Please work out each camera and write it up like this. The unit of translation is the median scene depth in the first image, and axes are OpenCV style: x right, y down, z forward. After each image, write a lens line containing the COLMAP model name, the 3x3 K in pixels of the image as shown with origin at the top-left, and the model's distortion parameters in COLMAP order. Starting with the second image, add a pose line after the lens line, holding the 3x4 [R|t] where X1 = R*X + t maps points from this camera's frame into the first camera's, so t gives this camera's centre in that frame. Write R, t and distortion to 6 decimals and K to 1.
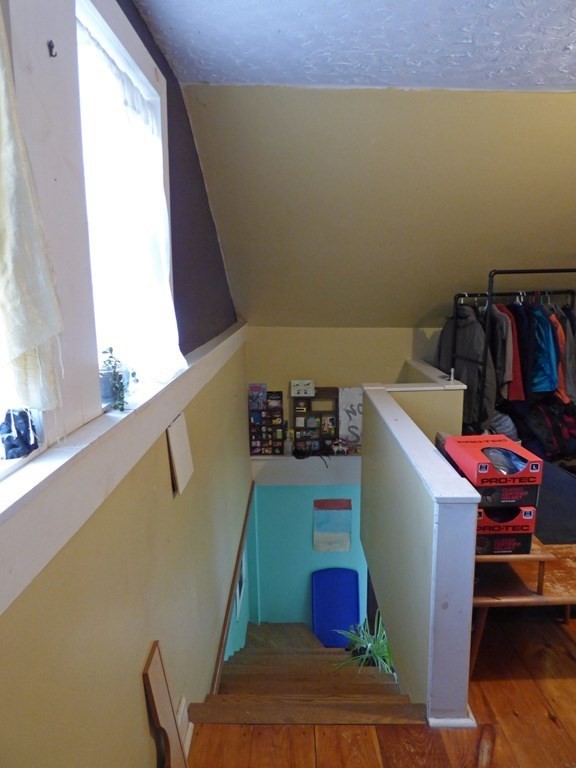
lens RADIAL K [[469.4, 0, 271.7], [0, 469.4, 382.4], [0, 0, 1]] dist [-0.017902, 0.004131]
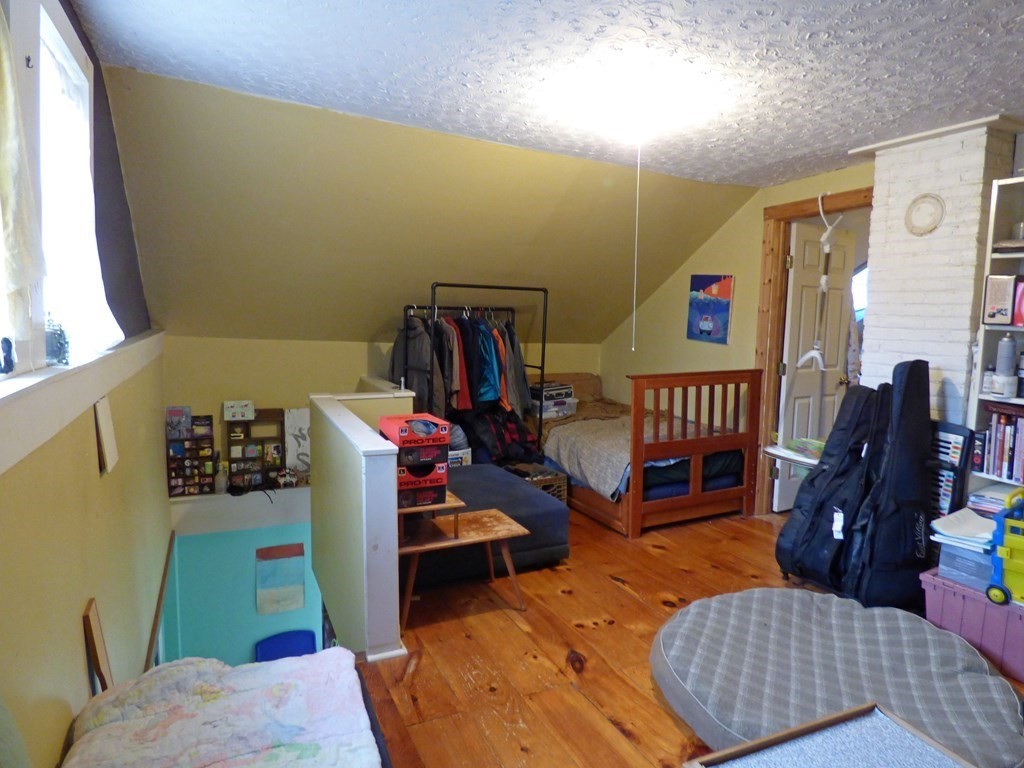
lens RADIAL K [[625.8, 0, 516.6], [0, 625.8, 382.1], [0, 0, 1]] dist [-0.017902, 0.004131]
pose [[0.882970, -0.004637, 0.469406, -0.023986], [0.048045, 0.995593, -0.080540, 0.093398], [-0.466964, 0.093666, 0.879302, -0.270869]]
